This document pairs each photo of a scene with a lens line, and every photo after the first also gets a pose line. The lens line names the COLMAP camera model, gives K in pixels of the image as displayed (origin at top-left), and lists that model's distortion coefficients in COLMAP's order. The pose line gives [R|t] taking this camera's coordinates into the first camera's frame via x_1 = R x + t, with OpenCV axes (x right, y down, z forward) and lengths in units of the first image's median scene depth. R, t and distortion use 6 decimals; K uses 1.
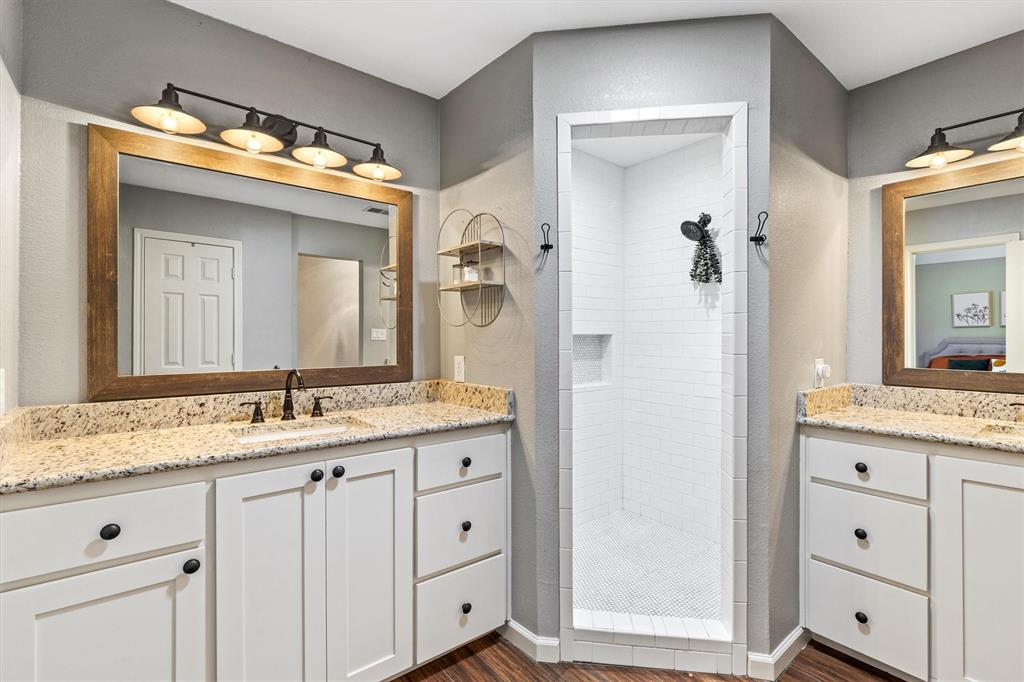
lens RADIAL K [[476.8, 0, 509.7], [0, 476.8, 327.7], [0, 0, 1]] dist [0.002662, 0.000468]
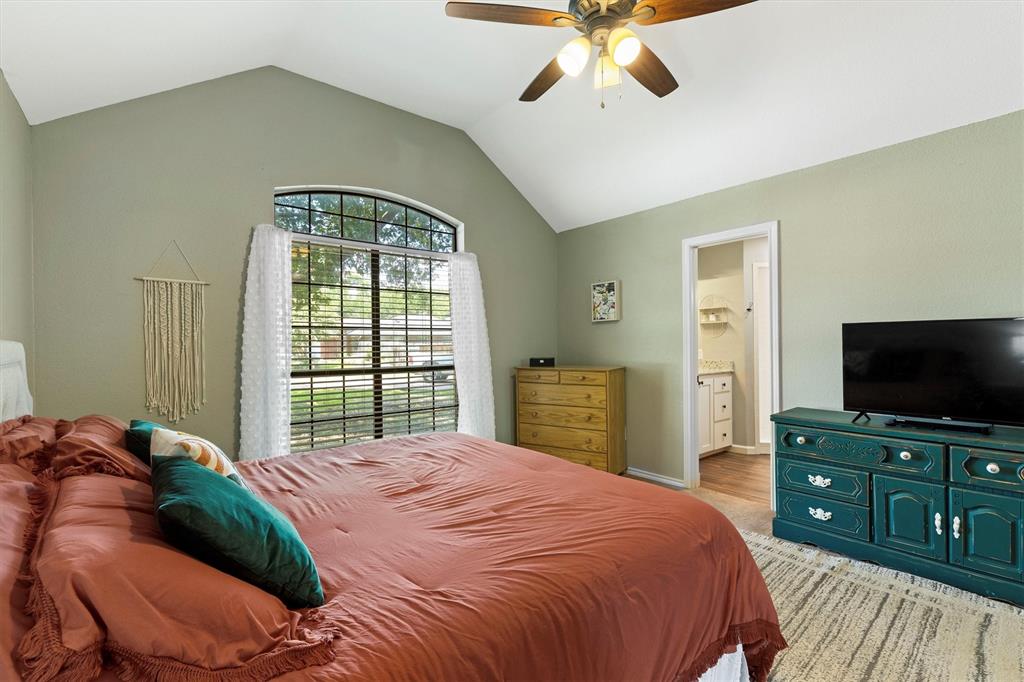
lens RADIAL K [[462.8, 0, 512.0], [0, 462.8, 341.0], [0, 0, 1]] dist [0.000537, 0.000052]
pose [[0.999857, -0.008586, 0.014569, -1.391145], [0.008417, 0.999897, 0.011641, -0.027753], [-0.014667, -0.011516, 0.999826, -1.752356]]
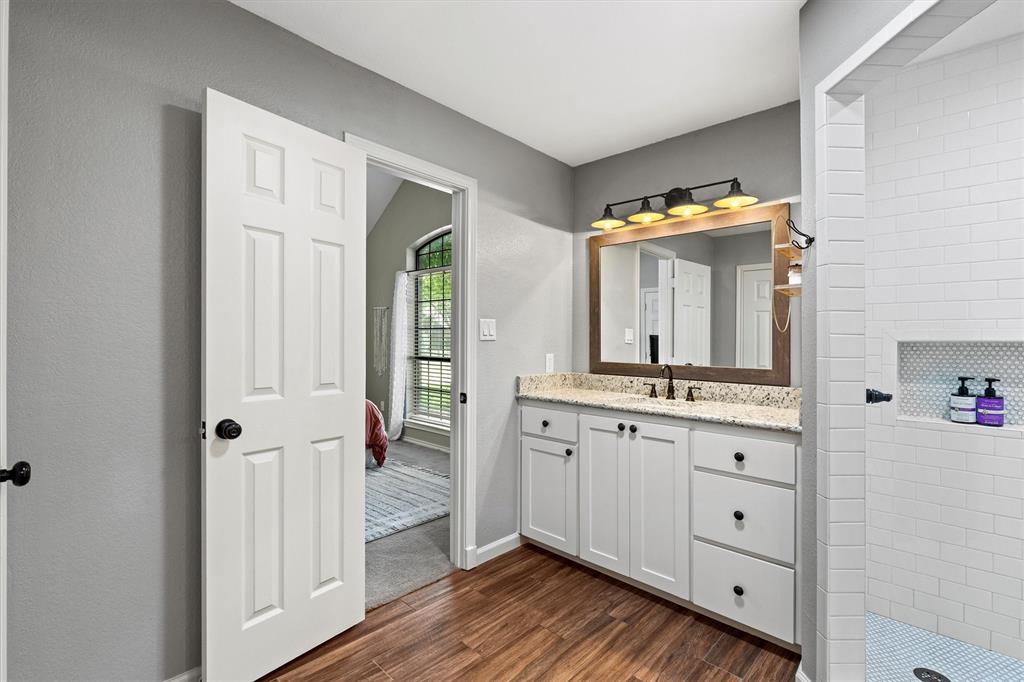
lens RADIAL K [[462.8, 0, 512.0], [0, 462.8, 341.0], [0, 0, 1]] dist [0.000537, 0.000052]
pose [[0.134540, -0.002658, -0.990905, 0.860521], [0.003780, 0.999991, -0.002169, 0.017174], [0.990901, -0.003454, 0.134549, 0.334854]]
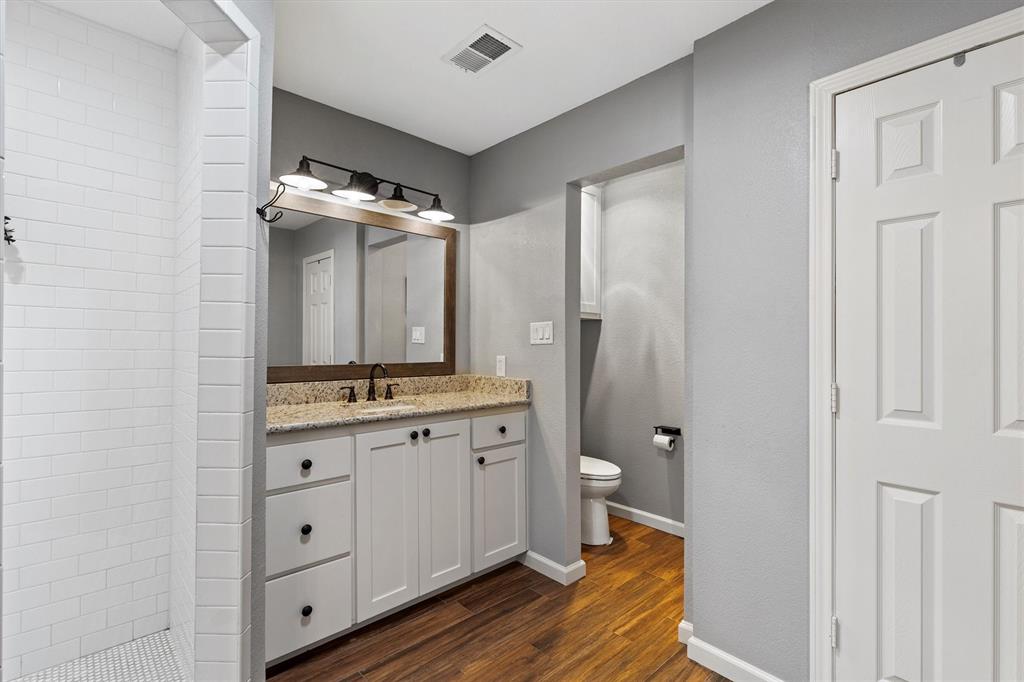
lens RADIAL K [[462.8, 0, 512.0], [0, 462.8, 341.0], [0, 0, 1]] dist [0.000537, 0.000052]
pose [[0.997042, 0.008527, 0.076386, -0.170138], [-0.010243, 0.999703, 0.022102, -0.007930], [-0.076175, -0.022819, 0.996833, -0.329133]]
